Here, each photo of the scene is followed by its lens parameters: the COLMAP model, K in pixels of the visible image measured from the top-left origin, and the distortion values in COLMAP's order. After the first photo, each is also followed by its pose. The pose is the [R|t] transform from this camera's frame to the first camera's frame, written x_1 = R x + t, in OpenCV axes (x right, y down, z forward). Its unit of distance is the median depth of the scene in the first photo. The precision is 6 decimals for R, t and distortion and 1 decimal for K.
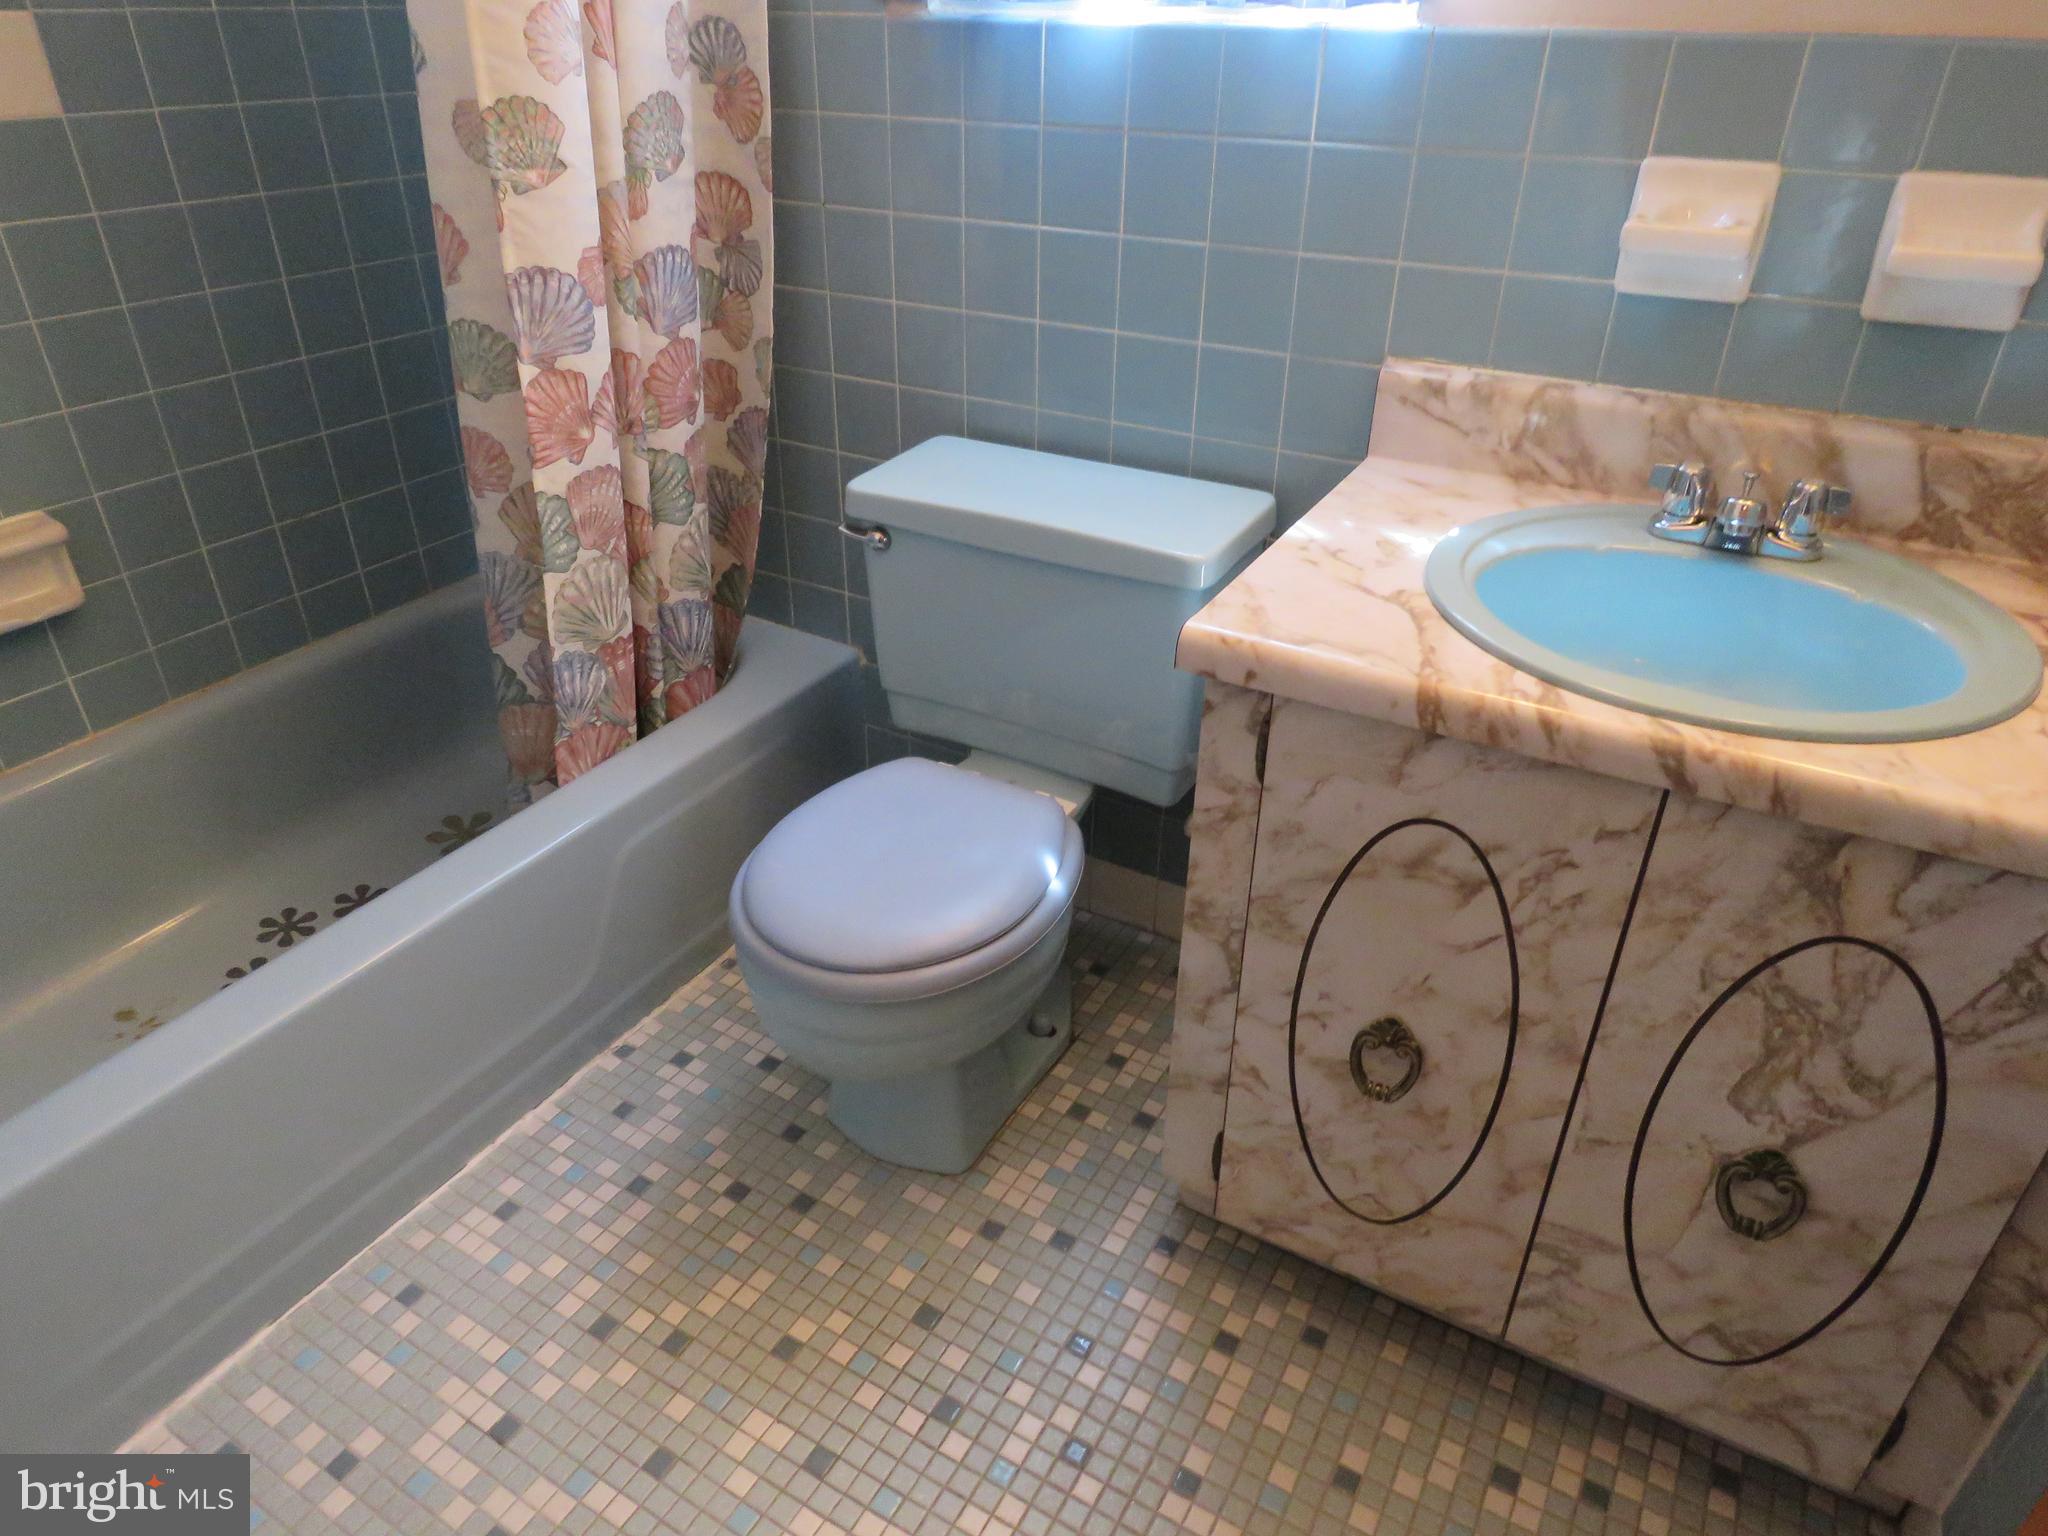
lens RADIAL K [[1303.6, 0, 1019.7], [0, 1303.6, 765.5], [0, 0, 1]] dist [-0.005158, -0.001067]
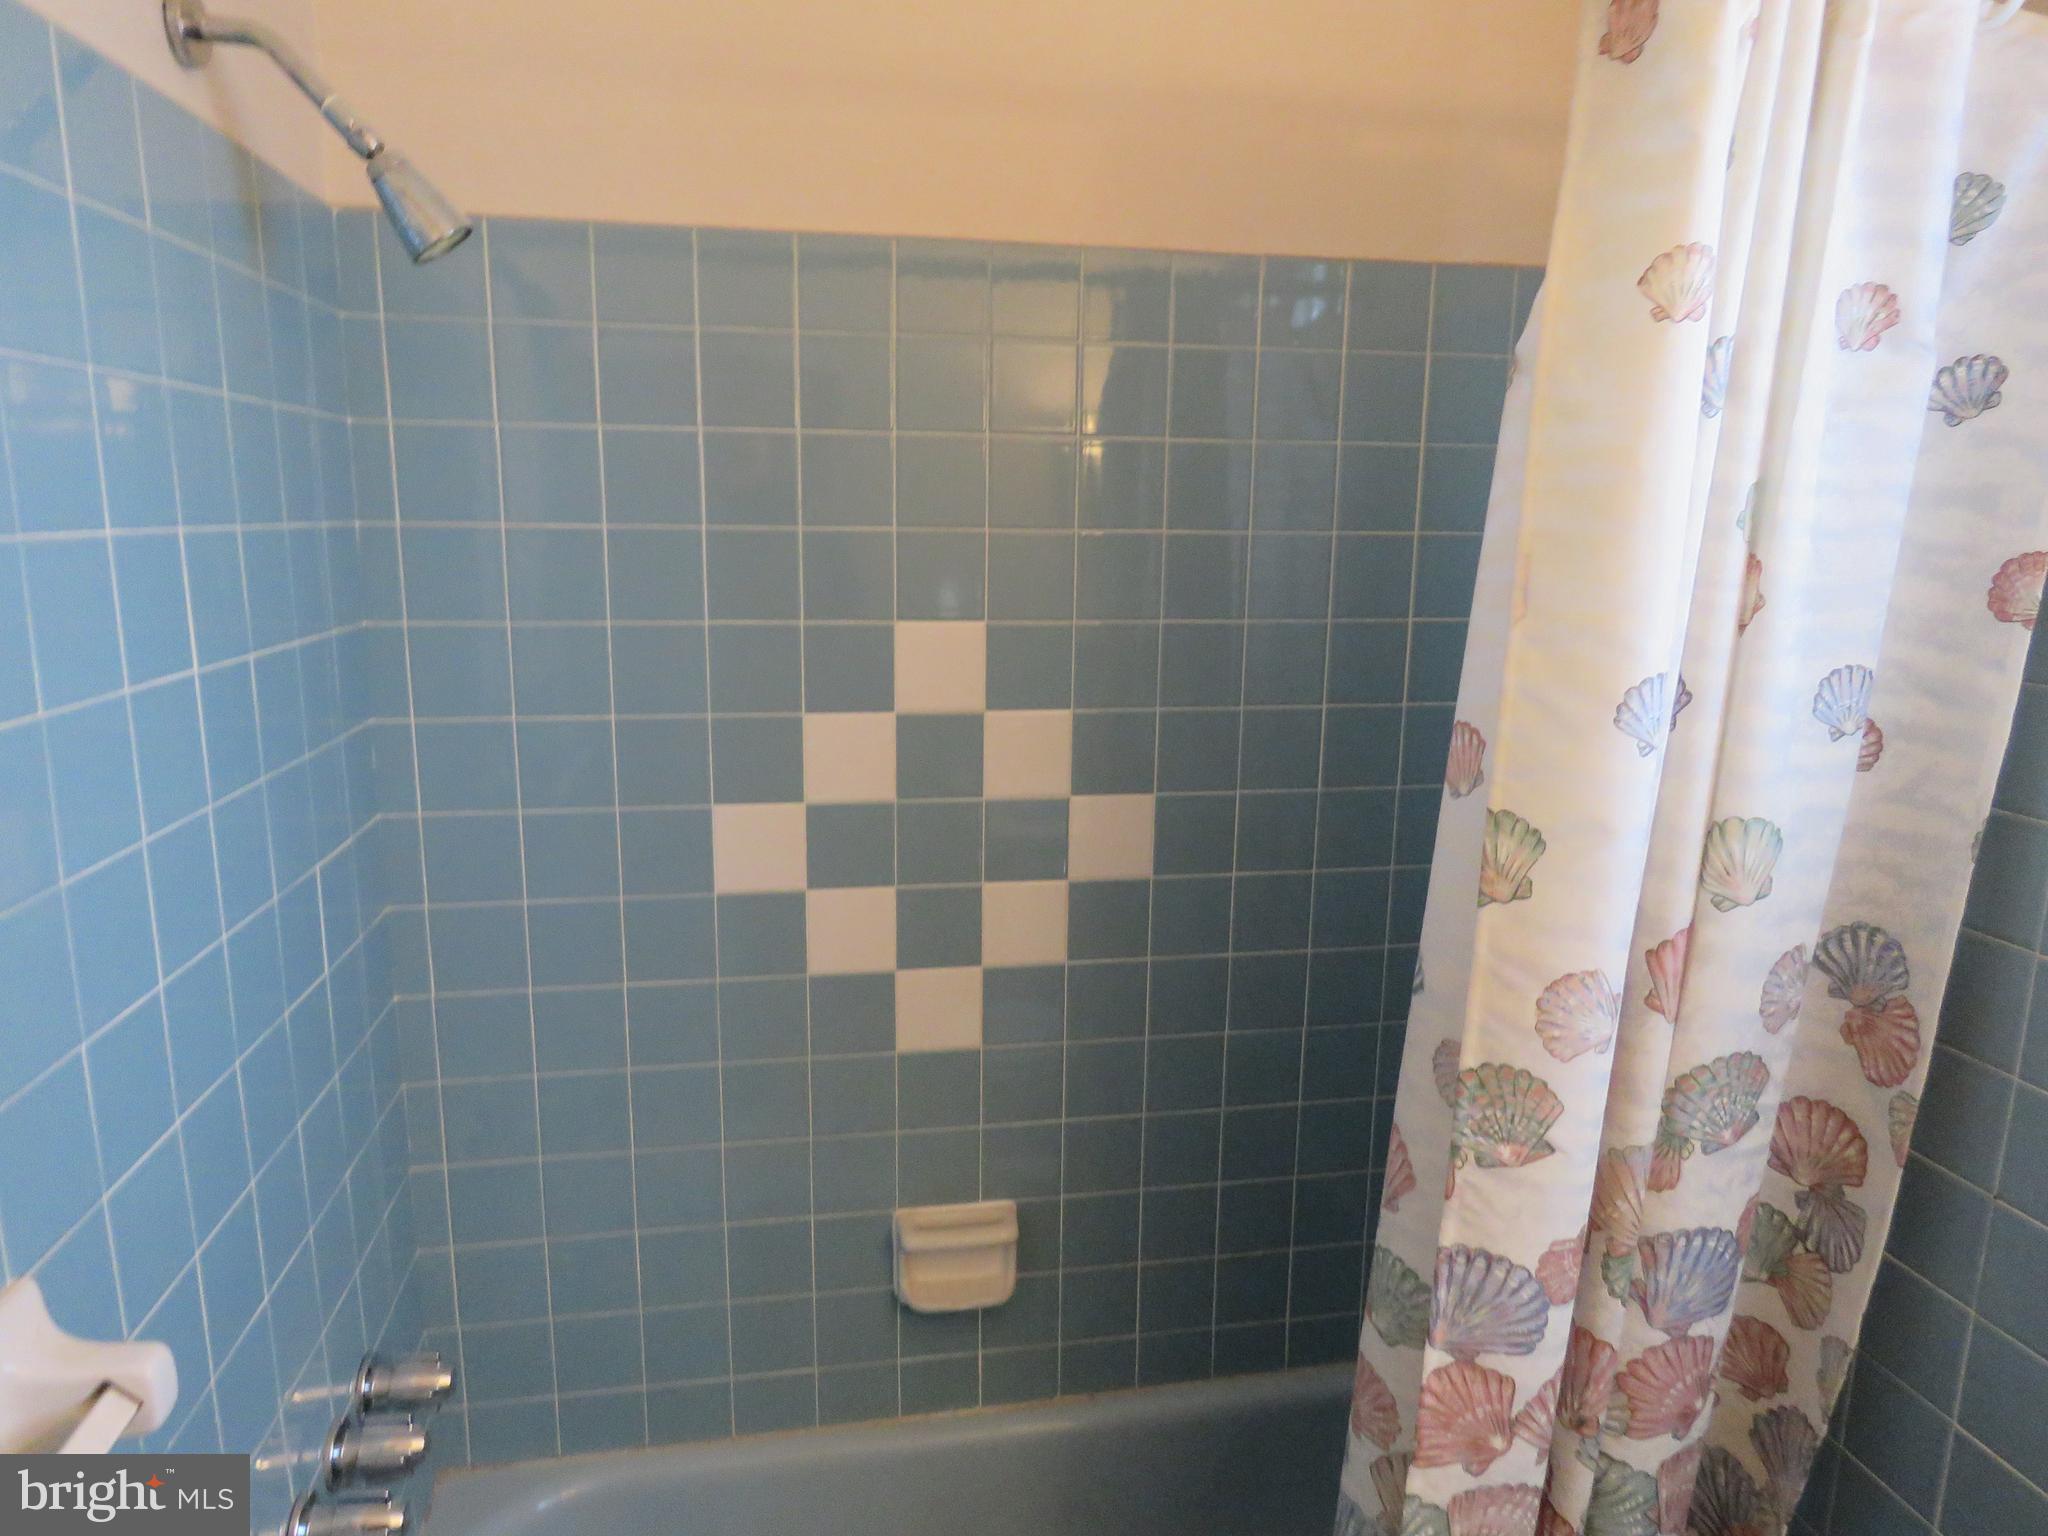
lens RADIAL K [[1303.6, 0, 1019.7], [0, 1303.6, 765.5], [0, 0, 1]] dist [-0.005158, -0.001067]
pose [[0.654807, 0.142842, -0.742175, -0.020704], [-0.392208, 0.903630, -0.172121, -0.361095], [0.646065, 0.403793, 0.647728, 0.194956]]
